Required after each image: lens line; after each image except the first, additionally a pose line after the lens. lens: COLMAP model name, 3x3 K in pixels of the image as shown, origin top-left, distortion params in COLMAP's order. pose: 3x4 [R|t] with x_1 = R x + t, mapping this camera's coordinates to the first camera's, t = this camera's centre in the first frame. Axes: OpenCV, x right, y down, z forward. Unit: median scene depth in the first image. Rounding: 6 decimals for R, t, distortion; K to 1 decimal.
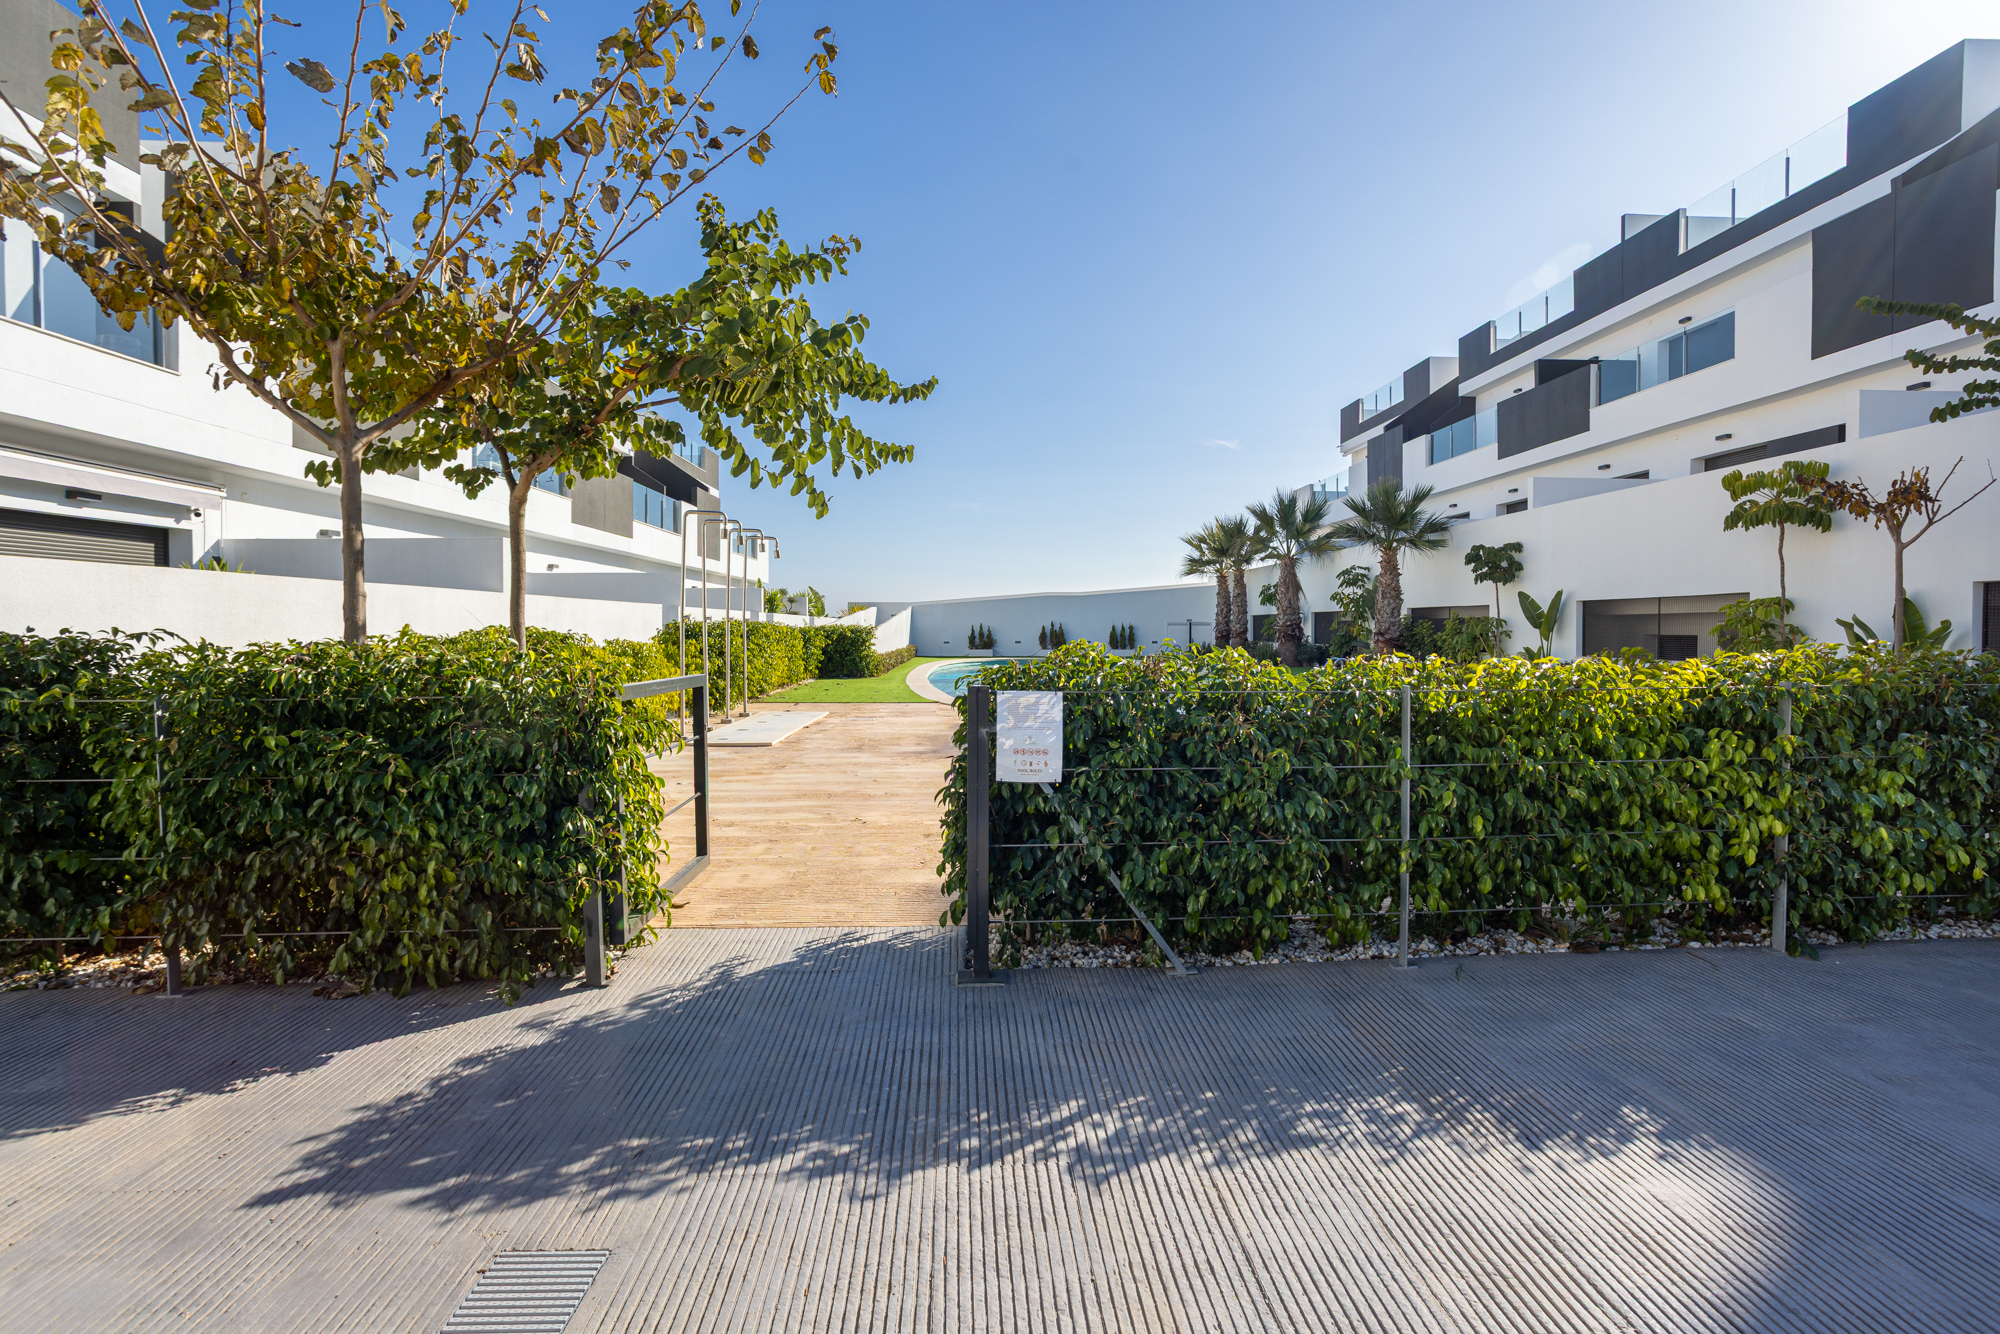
lens RADIAL K [[985.9, 0, 1005.1], [0, 985.9, 642.4], [0, 0, 1]] dist [-0.006213, -0.001035]
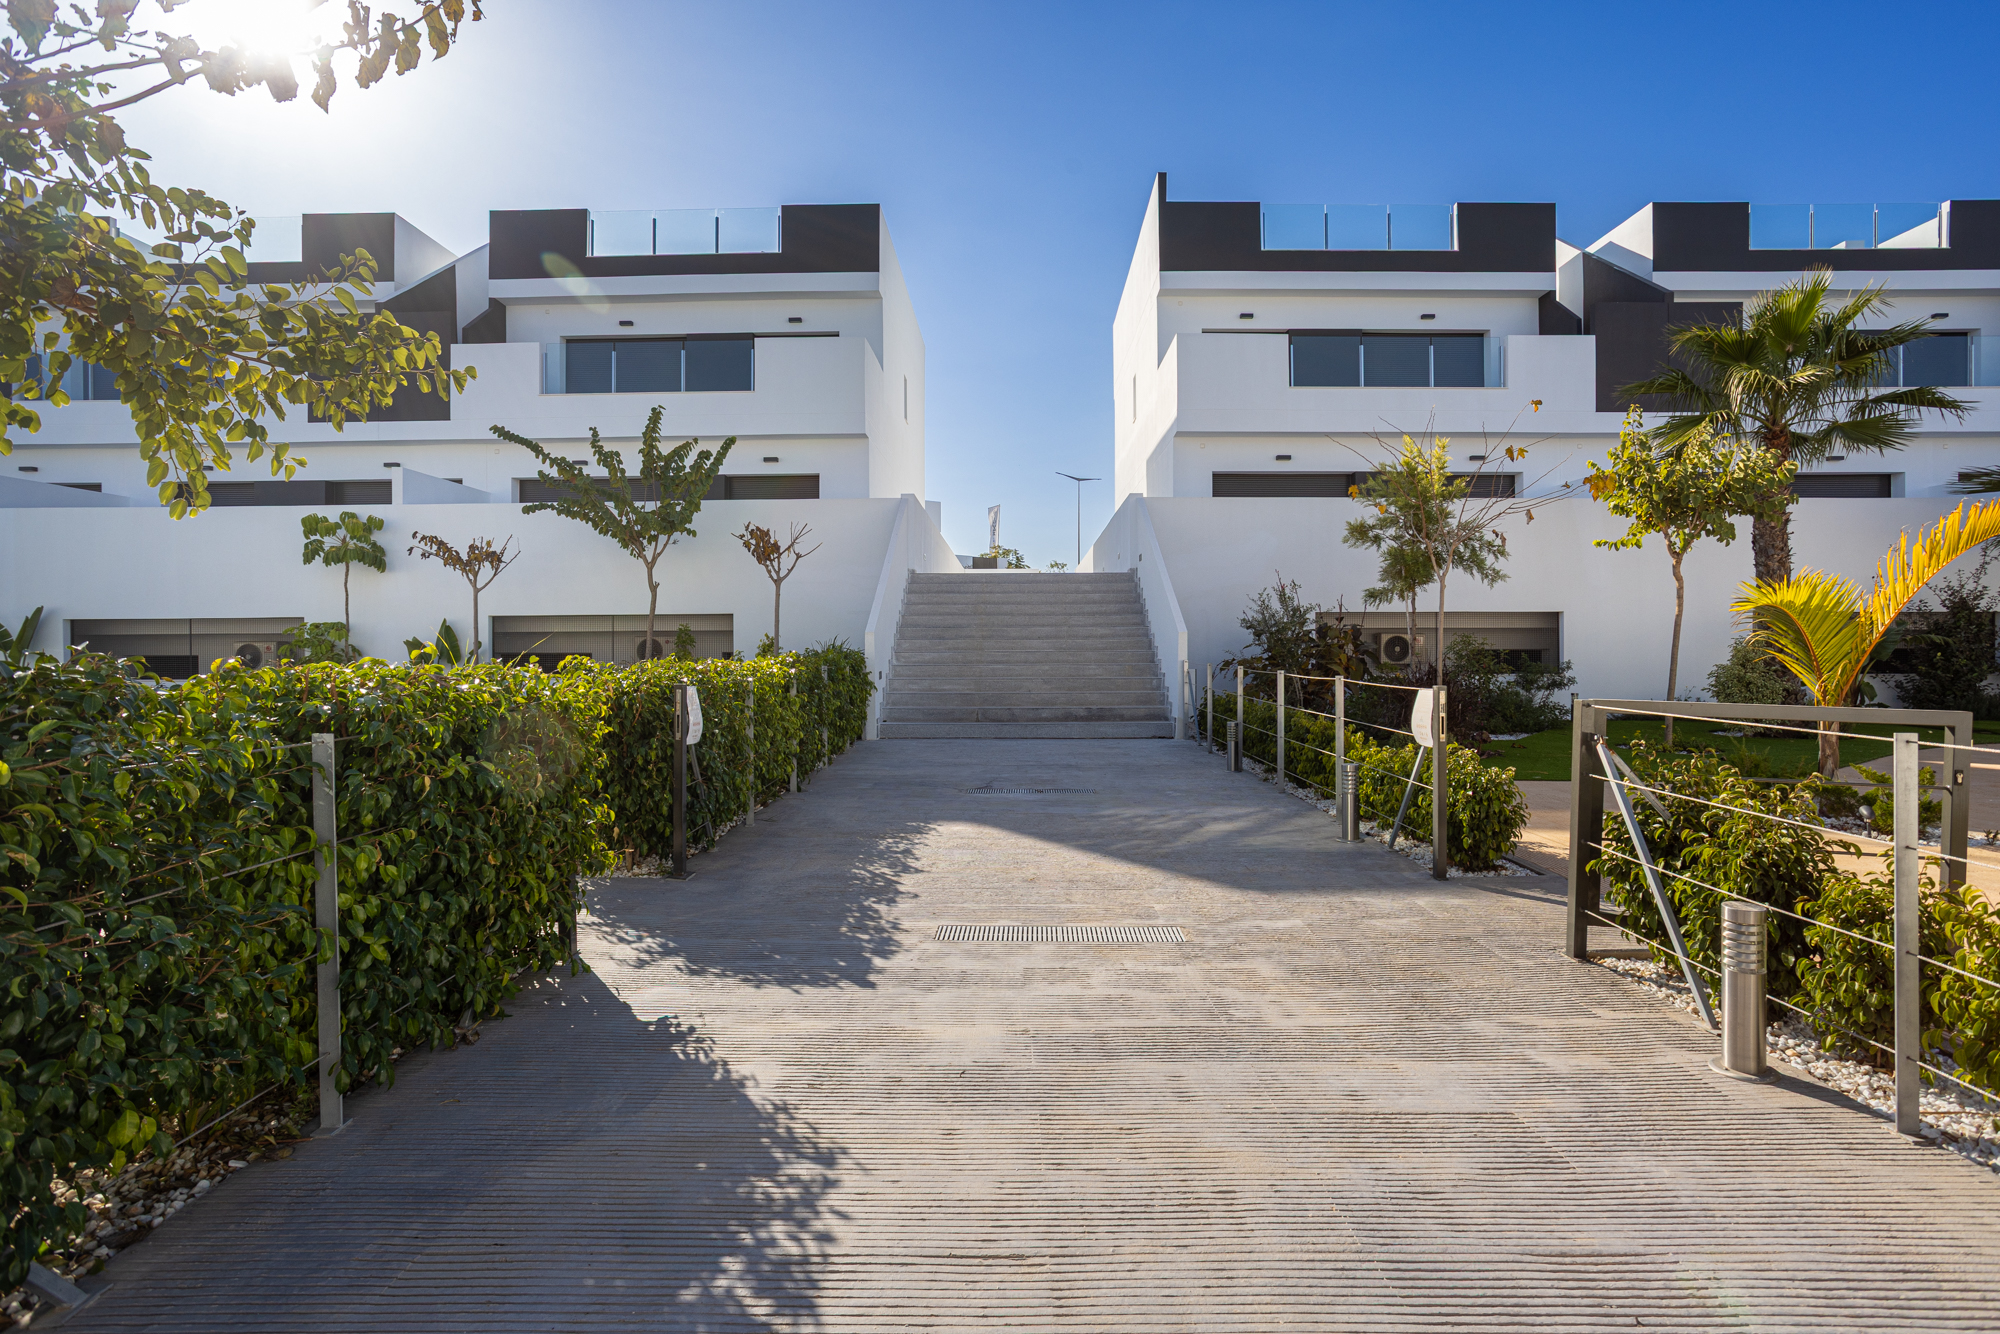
lens RADIAL K [[985.9, 0, 1005.1], [0, 985.9, 642.4], [0, 0, 1]] dist [-0.006213, -0.001035]
pose [[0.061784, 0.006422, 0.998069, -0.206707], [0.015203, 0.999857, -0.007375, -0.000112], [-0.997974, 0.015629, 0.061678, 0.055932]]
